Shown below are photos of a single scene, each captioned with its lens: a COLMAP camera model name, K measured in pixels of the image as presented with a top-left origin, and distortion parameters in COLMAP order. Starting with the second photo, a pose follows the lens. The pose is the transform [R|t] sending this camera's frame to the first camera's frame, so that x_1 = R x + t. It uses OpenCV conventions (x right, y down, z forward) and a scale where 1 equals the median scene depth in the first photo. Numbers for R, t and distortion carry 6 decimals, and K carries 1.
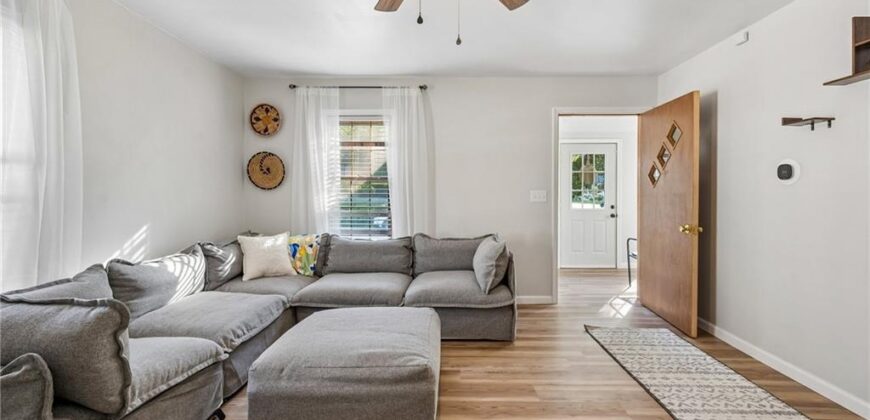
lens RADIAL K [[366.0, 0, 436.9], [0, 366.0, 199.6], [0, 0, 1]] dist [-0.000709, -0.000035]
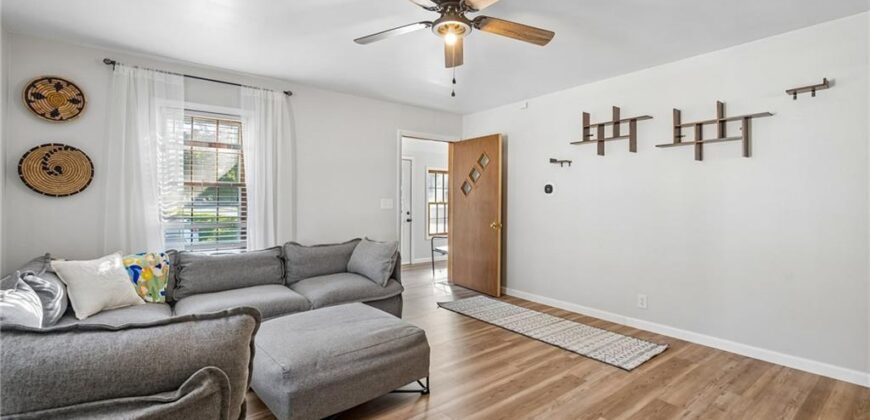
lens RADIAL K [[388.2, 0, 435.0], [0, 388.2, 210.0], [0, 0, 1]] dist [-0.014829, -0.000422]
pose [[0.771686, -0.014509, 0.635838, -0.413854], [0.012081, 0.999894, 0.008154, 0.001999], [-0.635889, 0.001389, 0.771780, -0.052316]]
